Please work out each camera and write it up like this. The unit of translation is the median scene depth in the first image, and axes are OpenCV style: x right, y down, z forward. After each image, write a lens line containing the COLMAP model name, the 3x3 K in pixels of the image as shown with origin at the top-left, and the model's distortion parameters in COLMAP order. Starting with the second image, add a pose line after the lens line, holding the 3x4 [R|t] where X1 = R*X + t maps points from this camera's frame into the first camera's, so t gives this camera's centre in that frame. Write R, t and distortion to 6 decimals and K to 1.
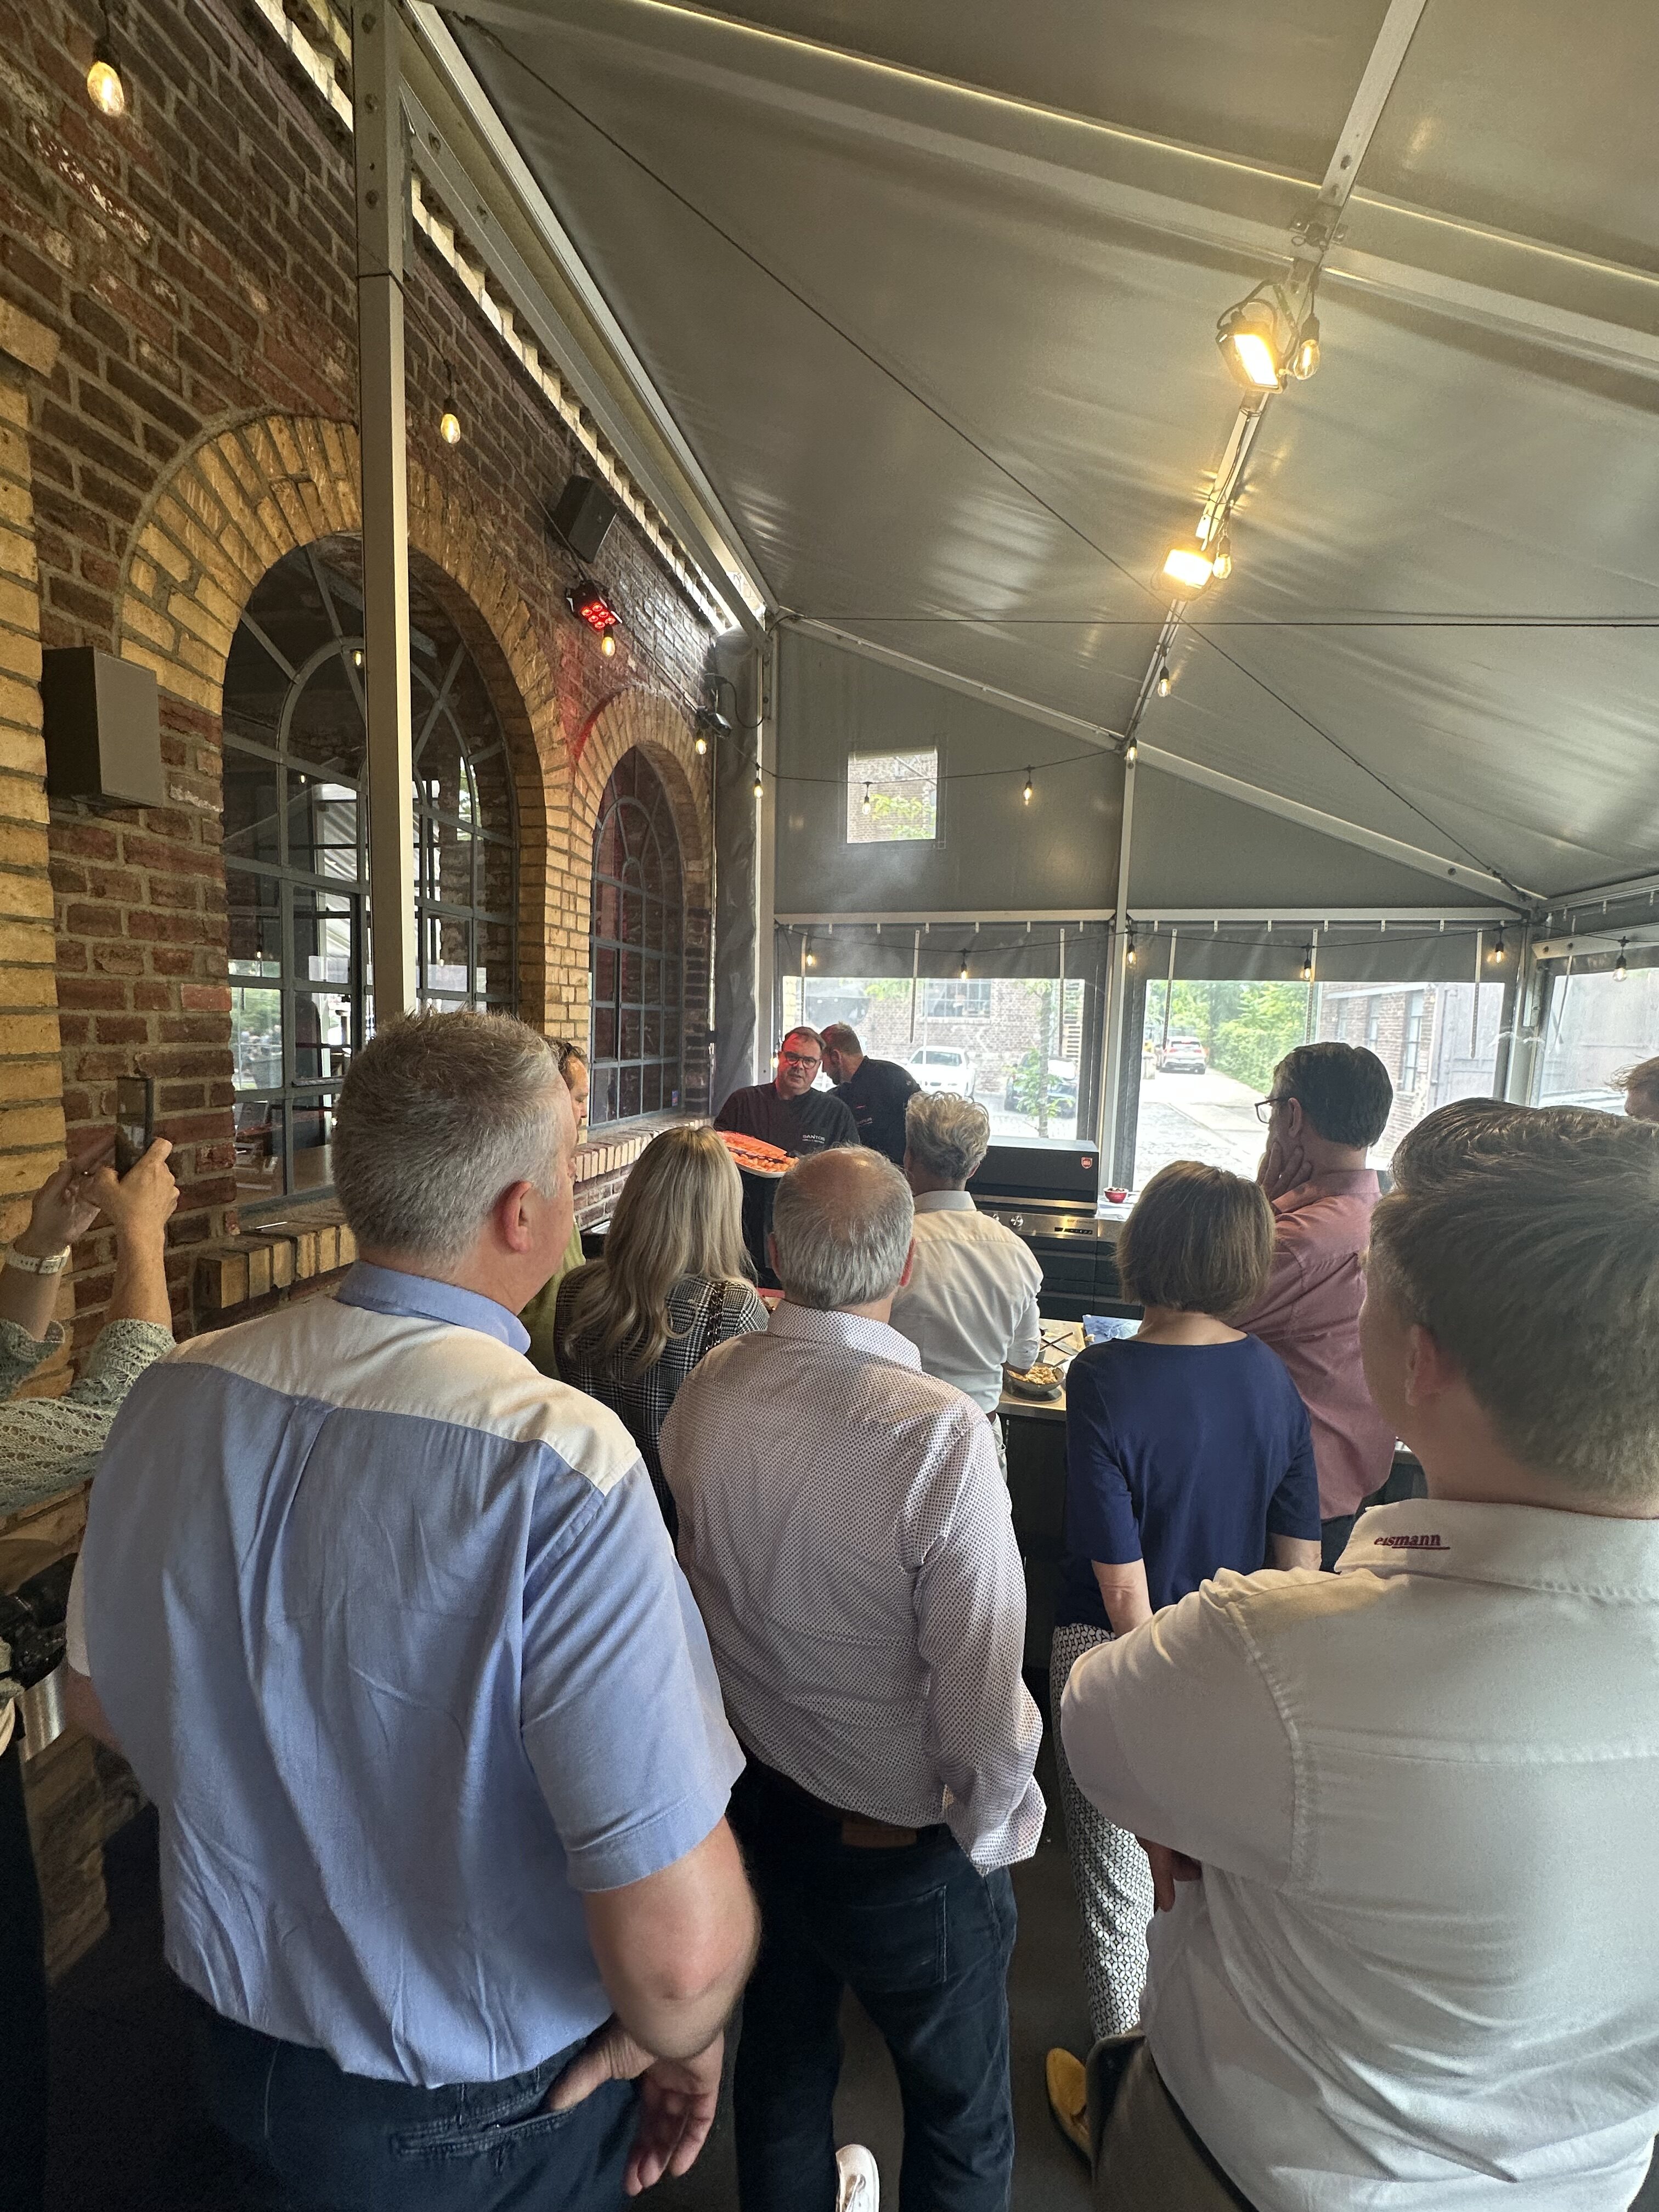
lens RADIAL K [[882.8, 0, 824.5], [0, 882.8, 1111.1], [0, 0, 1]] dist [-0.001009, -0.000018]
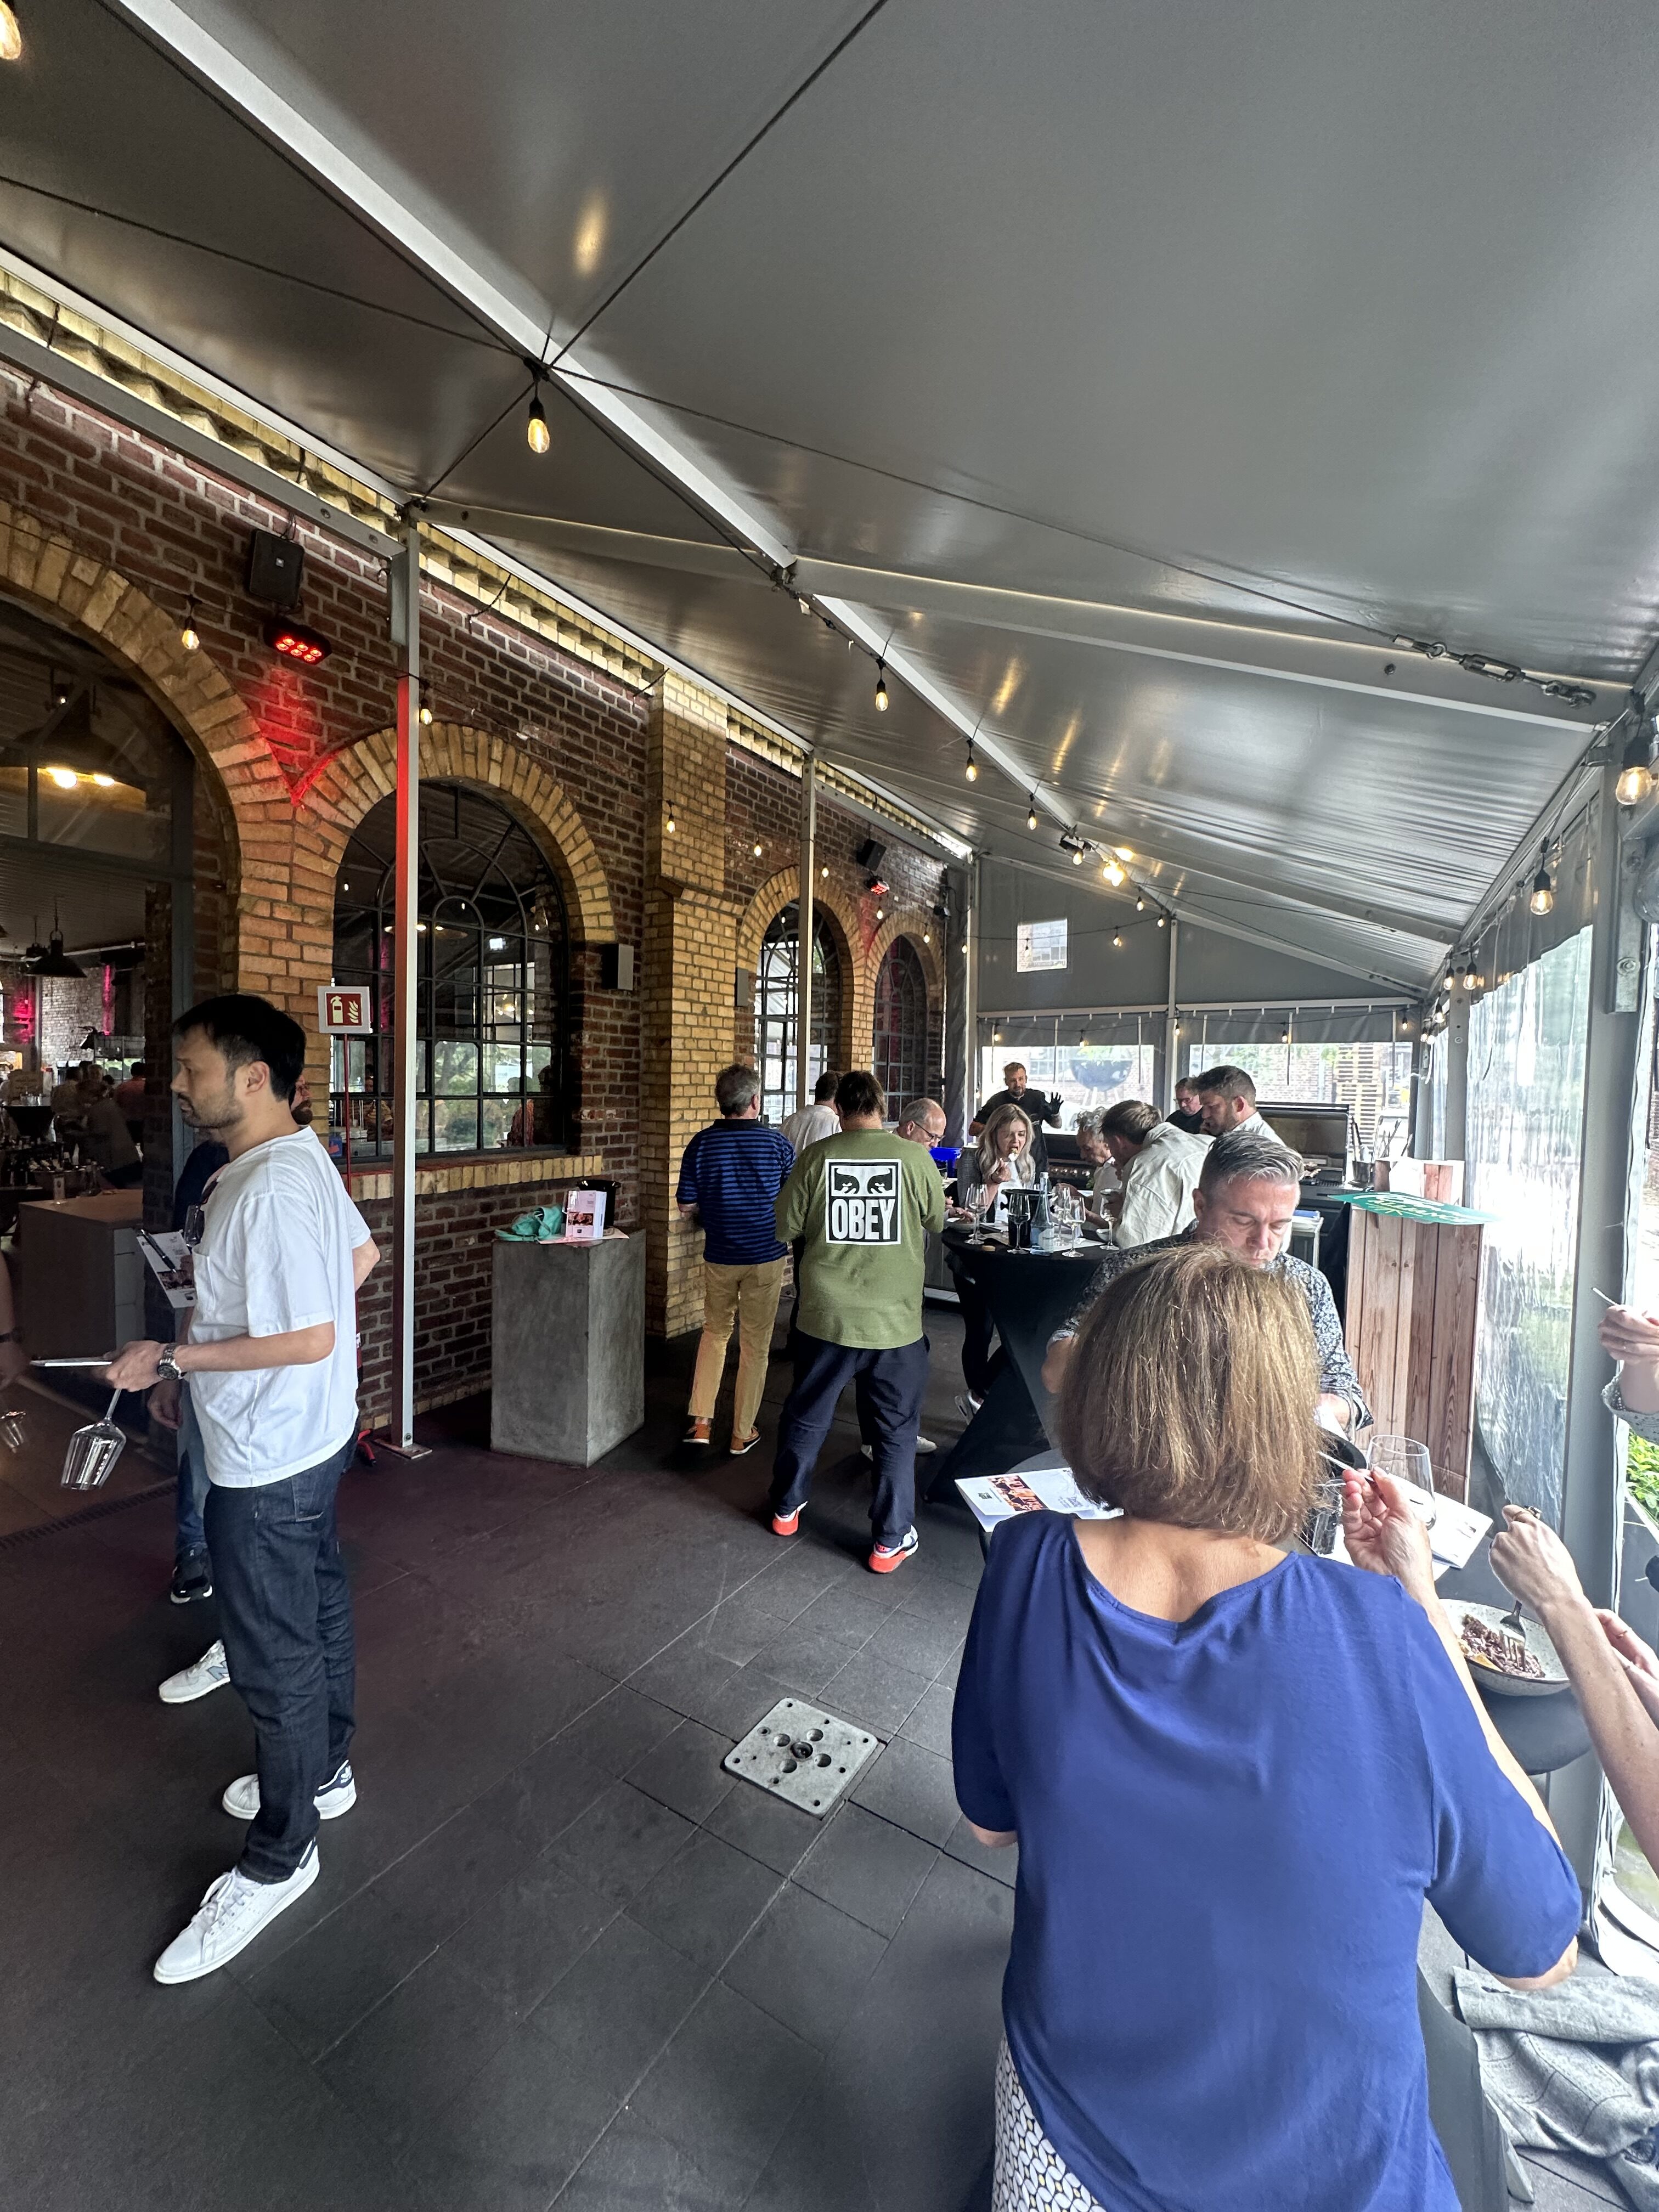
lens RADIAL K [[882.8, 0, 829.9], [0, 882.8, 1112.0], [0, 0, 1]] dist [-0.001009, -0.000018]
pose [[0.943808, 0.003314, -0.330476, 0.374153], [-0.027842, 0.997192, -0.069515, 0.161759], [0.329318, 0.074810, 0.941251, -1.122398]]
